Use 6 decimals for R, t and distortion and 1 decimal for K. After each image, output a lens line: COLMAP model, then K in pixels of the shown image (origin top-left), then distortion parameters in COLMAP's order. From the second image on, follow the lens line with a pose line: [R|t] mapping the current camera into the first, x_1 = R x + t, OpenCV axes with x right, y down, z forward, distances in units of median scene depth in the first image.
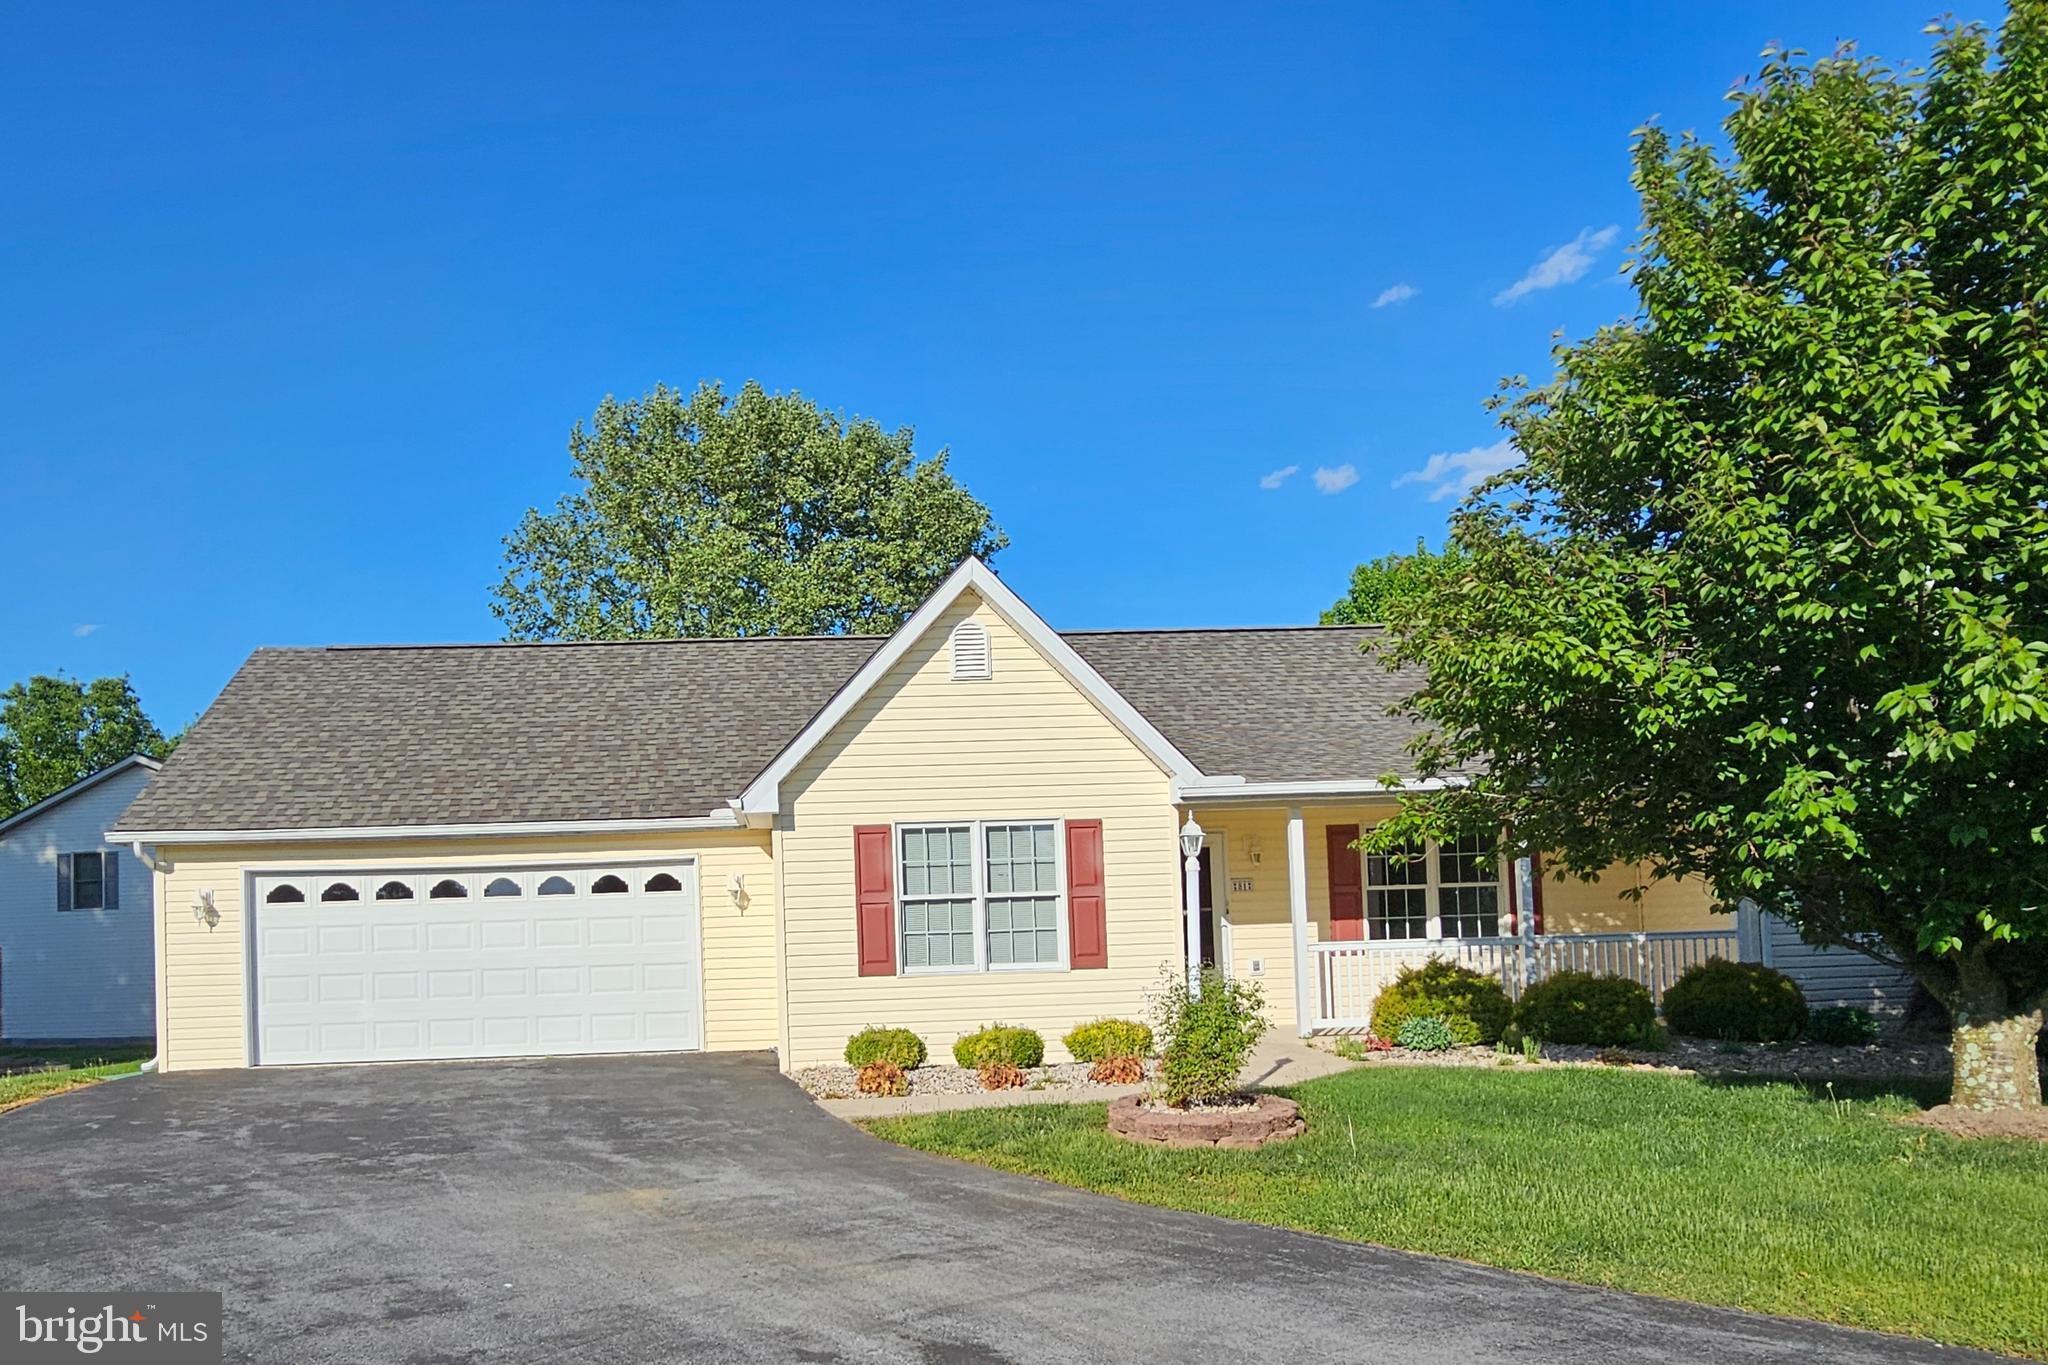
lens RADIAL K [[1409.5, 0, 868.5], [0, 1409.5, 892.9], [0, 0, 1]] dist [0.010528, -0.021897]
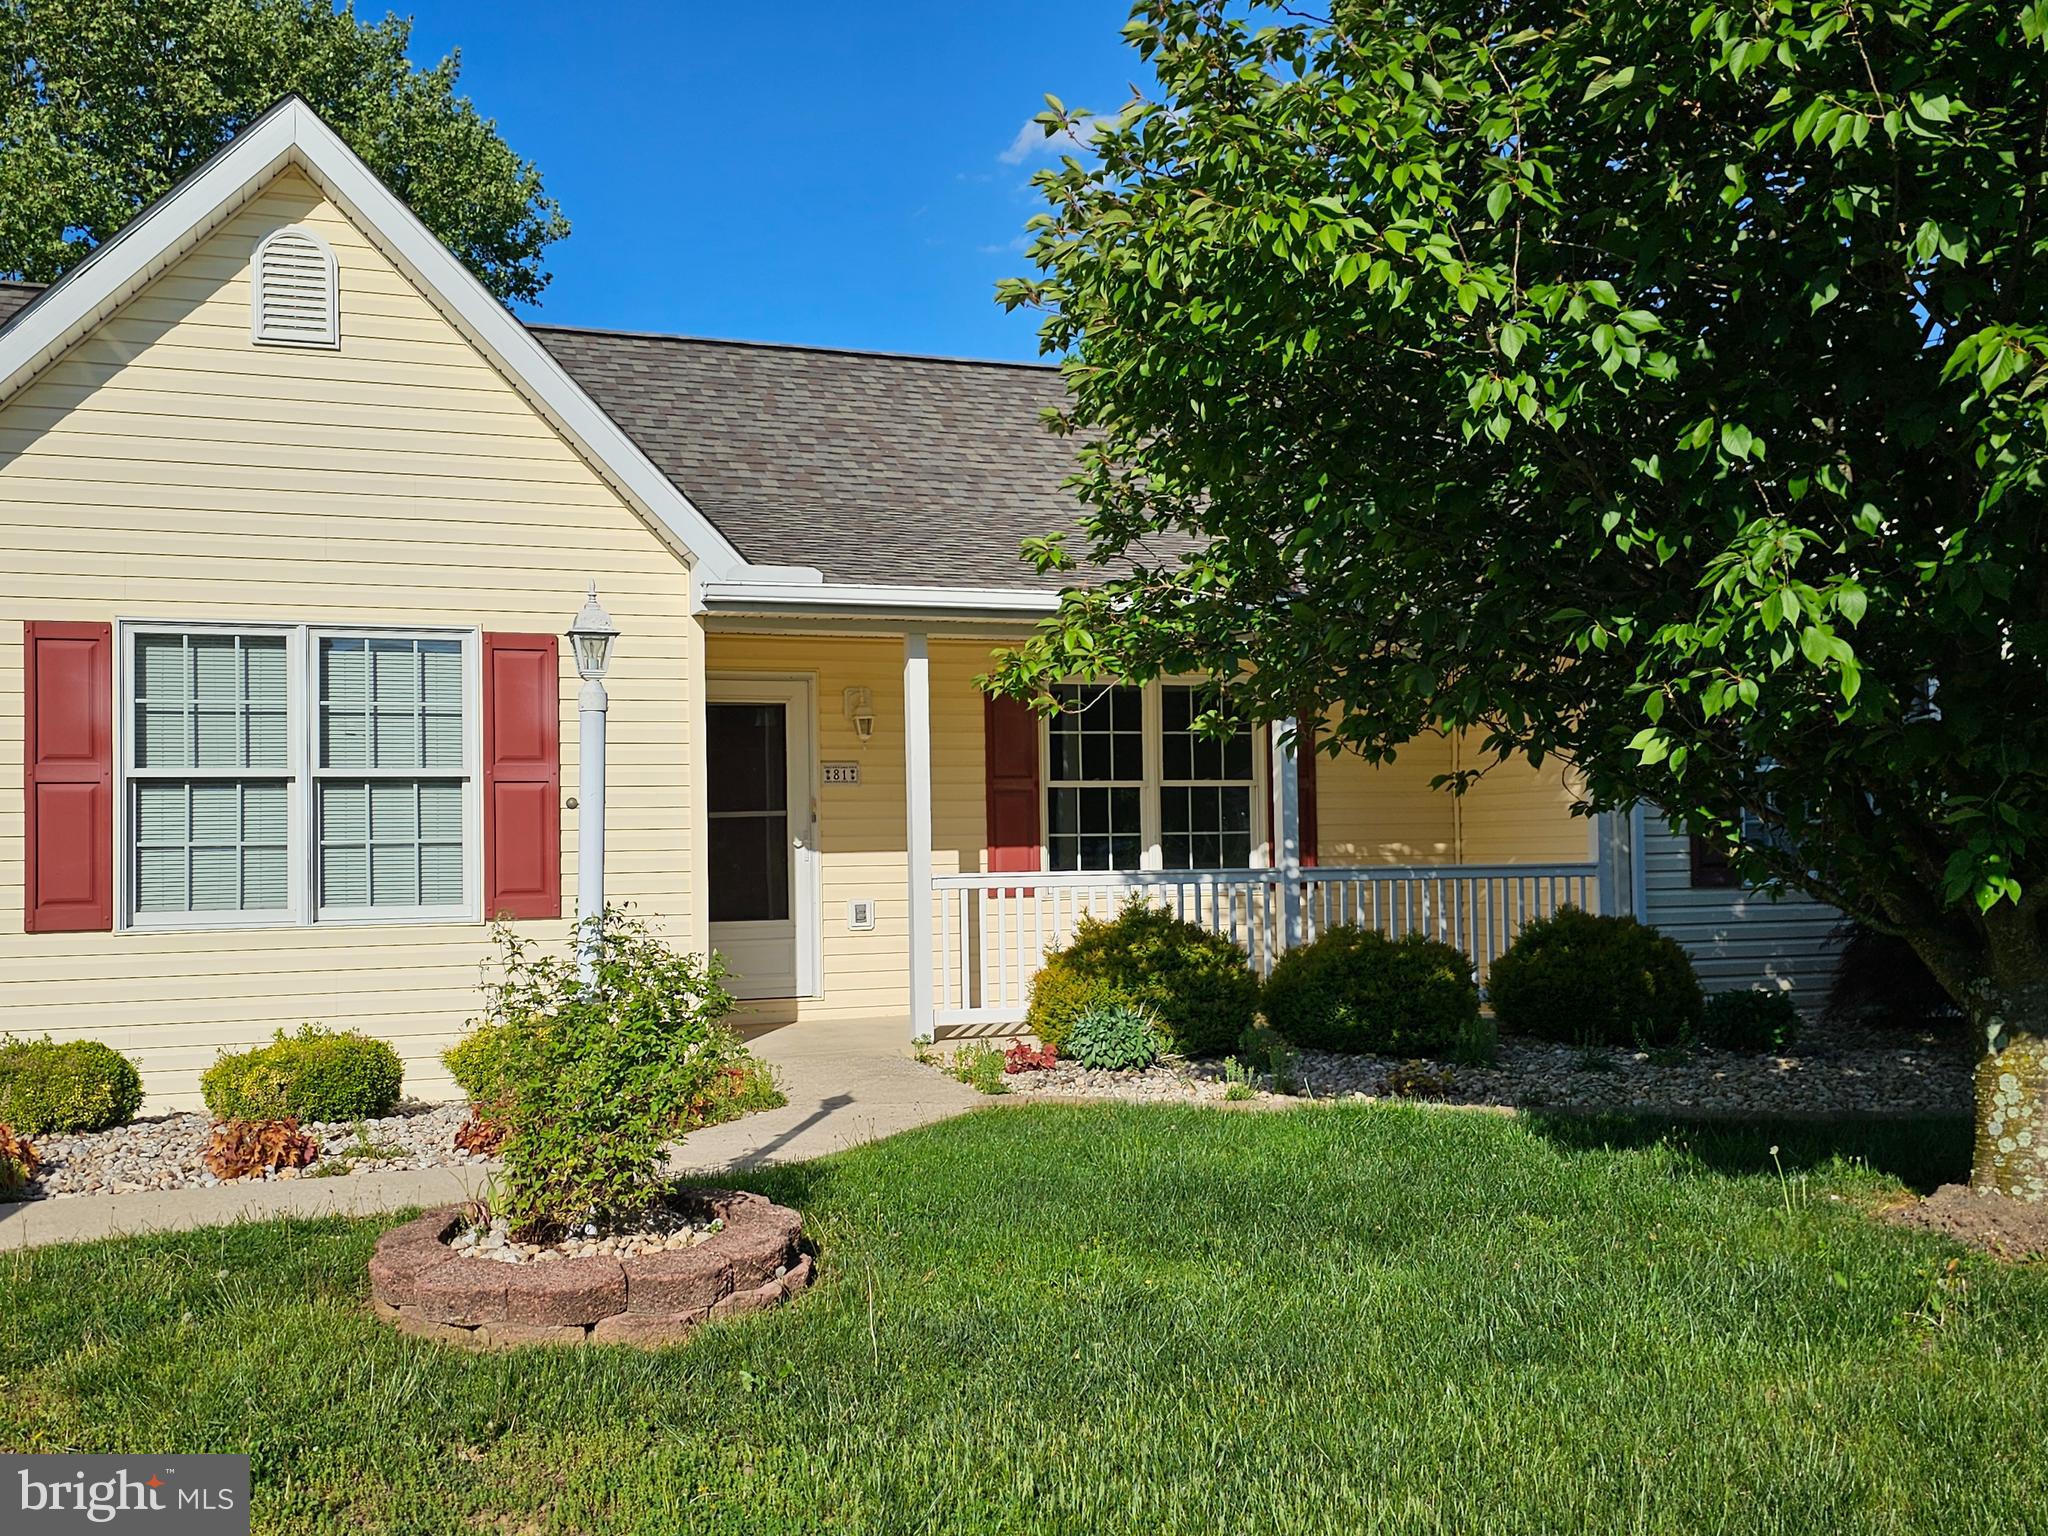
lens RADIAL K [[1995.2, 0, 1054.3], [0, 1995.2, 771.8], [0, 0, 1]] dist [0.101082, -0.140710]
pose [[0.953786, 0.029041, 0.299079, 0.123838], [-0.024903, 0.999534, -0.017639, 0.007846], [-0.299452, 0.009376, 0.954065, 0.232690]]
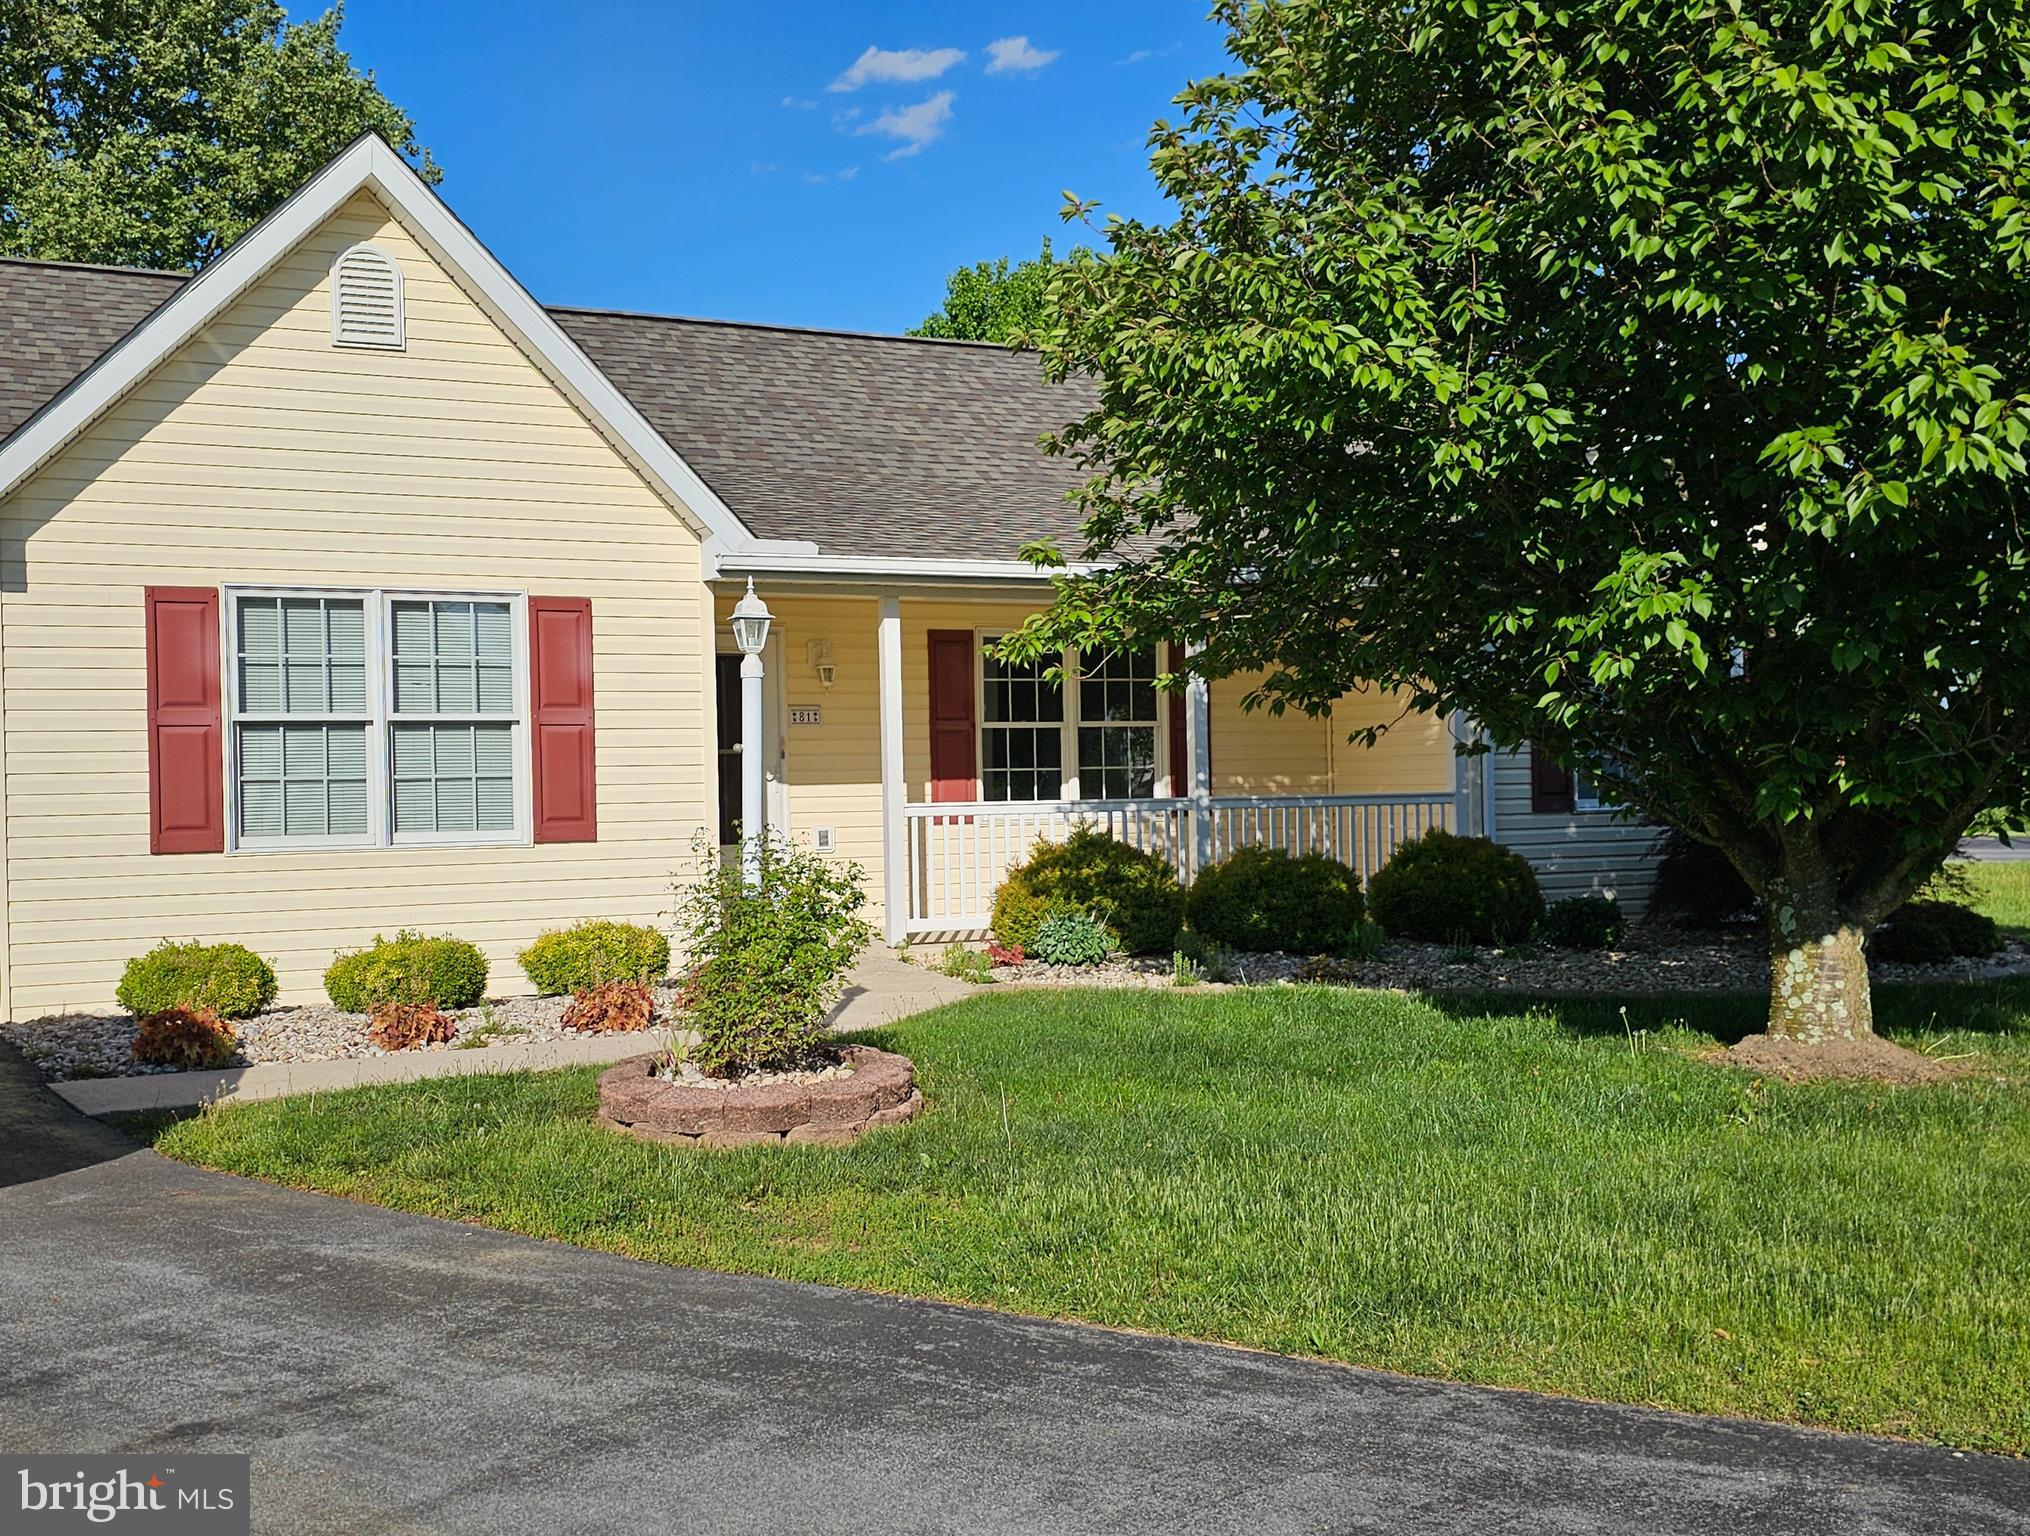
lens RADIAL K [[2003.2, 0, 1015.0], [0, 2003.2, 768.0], [0, 0, 1]] dist [0.078812, -0.073602]
pose [[0.928436, 0.017827, 0.371063, 0.013101], [-0.024213, 0.999628, 0.012558, 0.006395], [-0.370701, -0.020644, 0.928523, 0.118305]]
